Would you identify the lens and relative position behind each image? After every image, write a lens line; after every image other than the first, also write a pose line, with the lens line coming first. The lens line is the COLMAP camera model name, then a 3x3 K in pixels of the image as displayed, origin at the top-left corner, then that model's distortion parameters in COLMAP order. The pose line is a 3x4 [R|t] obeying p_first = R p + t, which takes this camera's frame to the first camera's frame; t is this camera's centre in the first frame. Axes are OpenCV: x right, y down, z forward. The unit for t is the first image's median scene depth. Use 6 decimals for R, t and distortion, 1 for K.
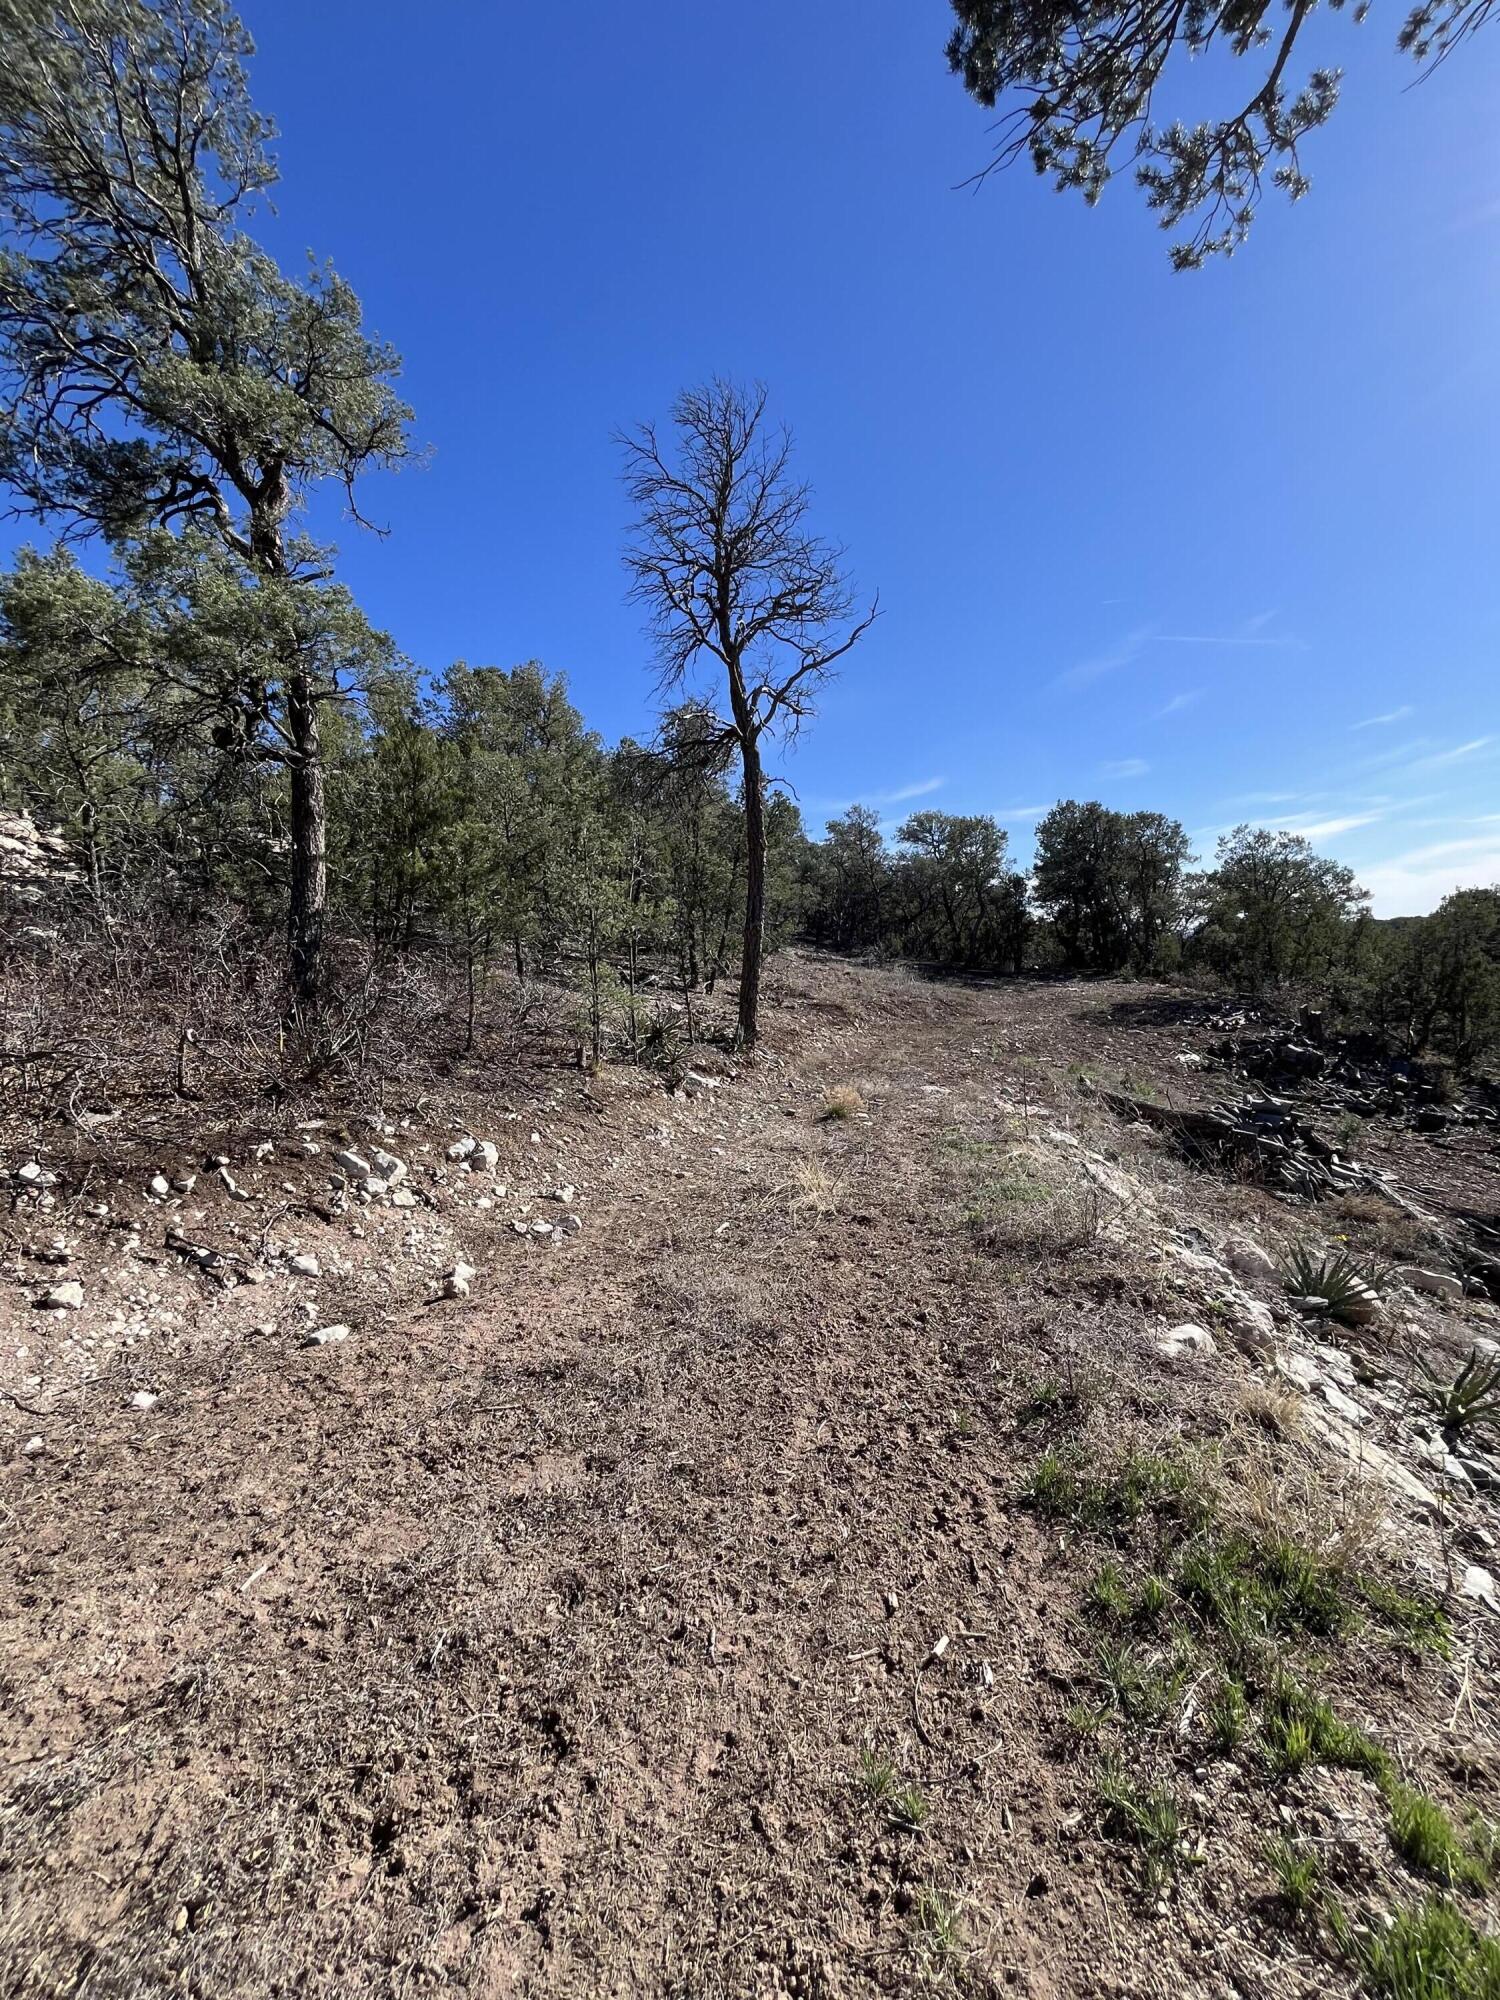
lens RADIAL K [[812.7, 0, 751.7], [0, 812.7, 1000.9], [0, 0, 1]] dist [-0.005507, 0.000168]
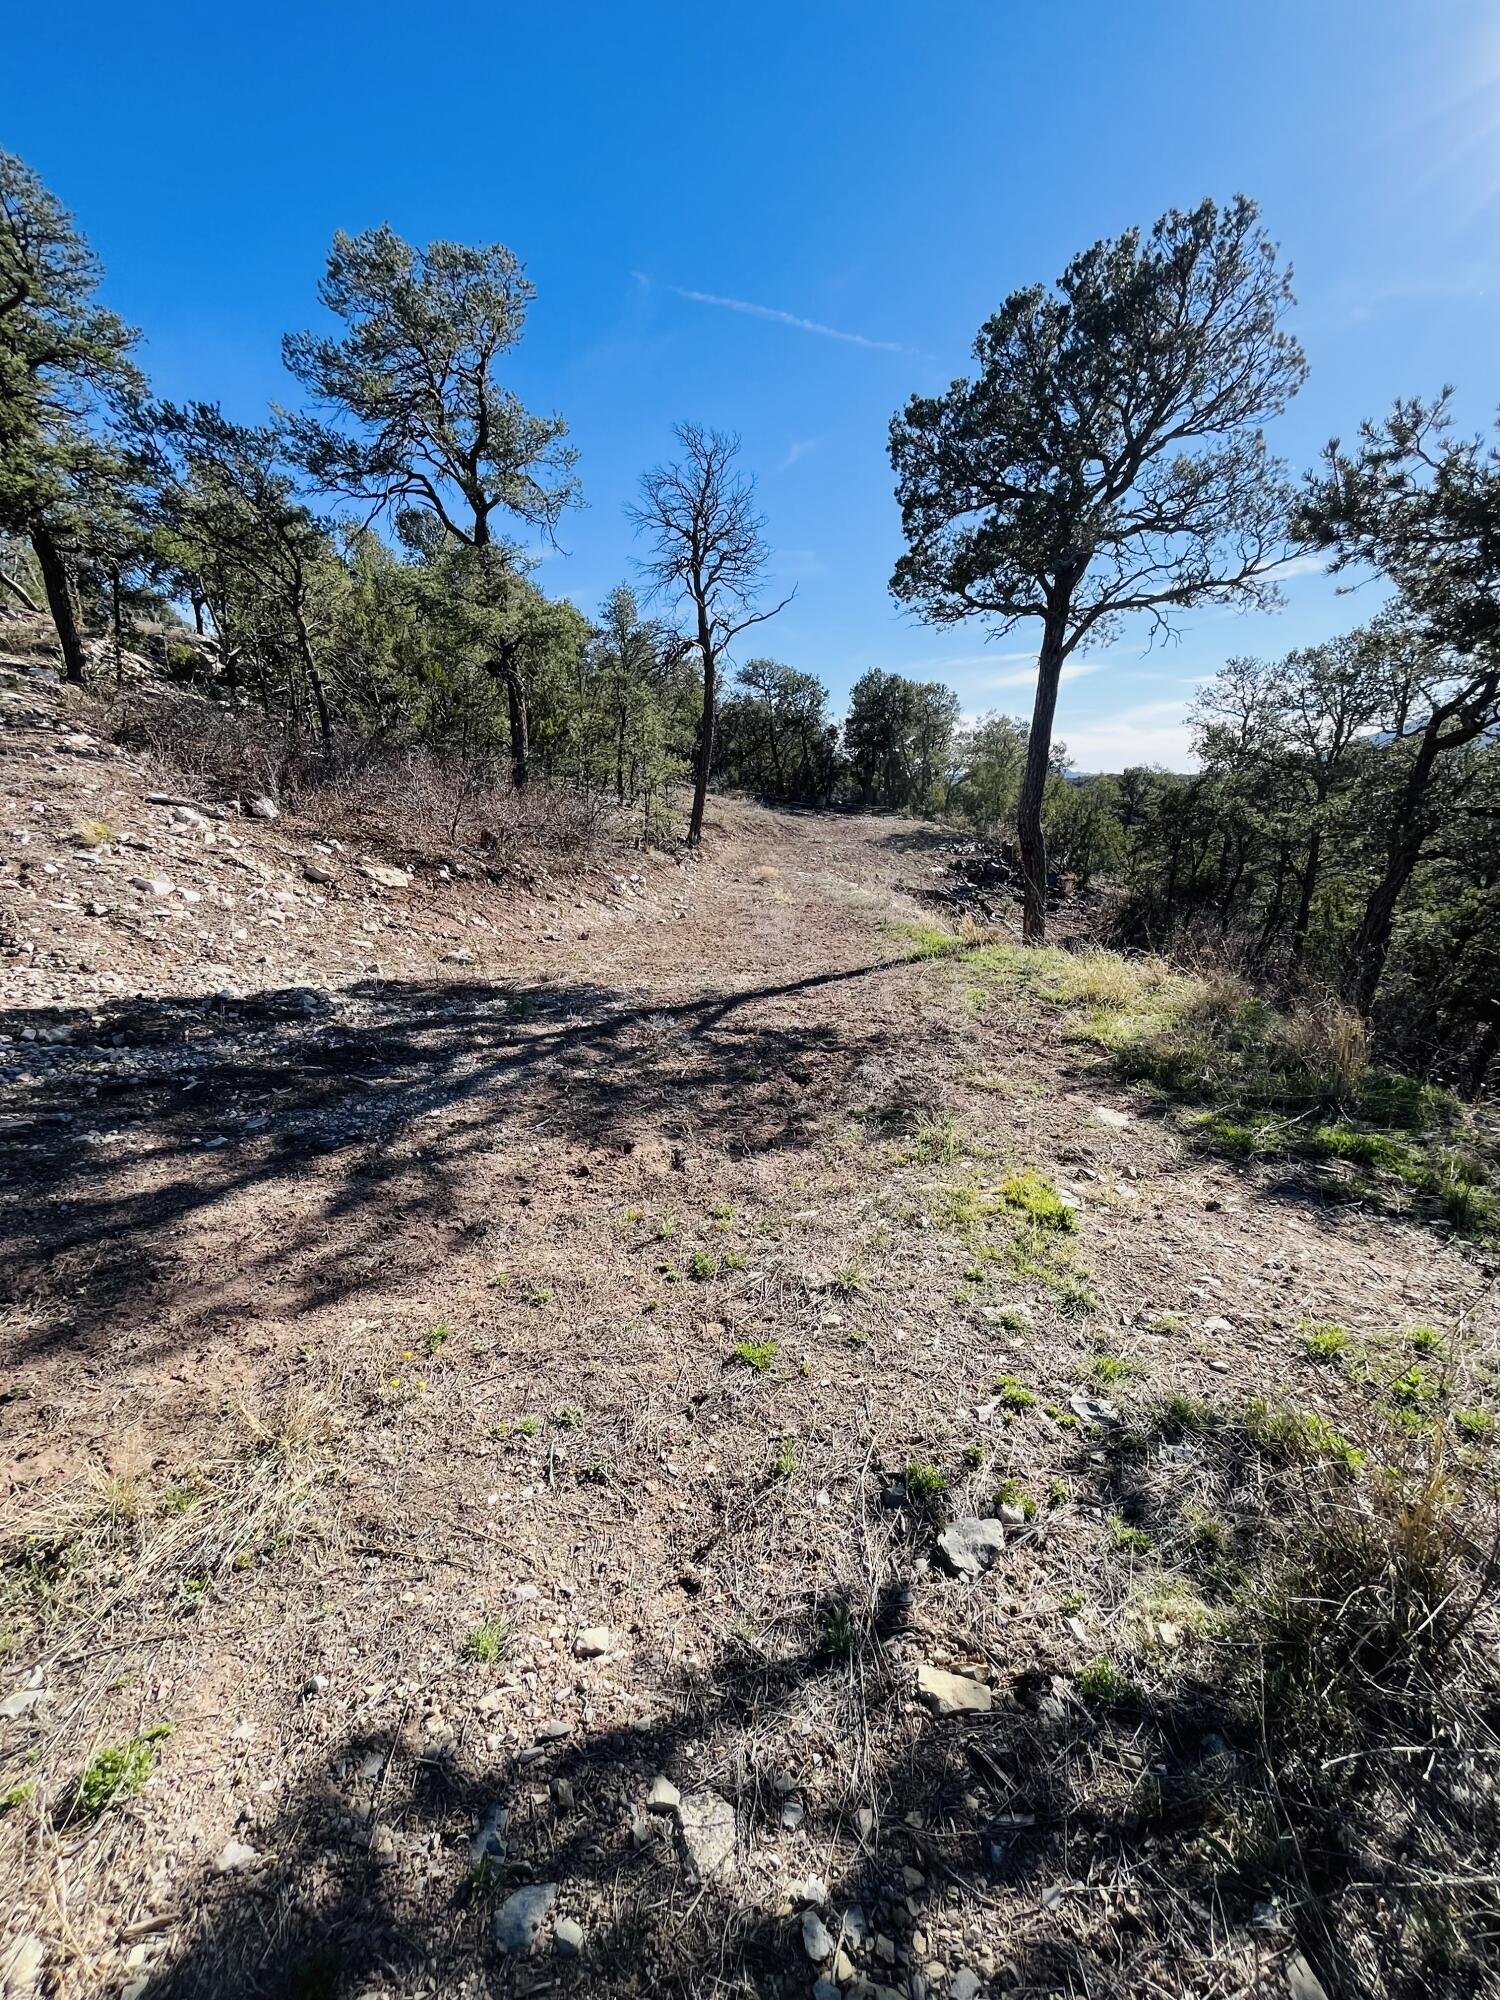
lens RADIAL K [[812.7, 0, 757.6], [0, 812.7, 990.5], [0, 0, 1]] dist [-0.005507, 0.000168]
pose [[0.965261, 0.005422, 0.261231, -0.126439], [-0.058621, 0.978792, 0.196292, 0.005860], [-0.254626, -0.204787, 0.945107, -0.271104]]
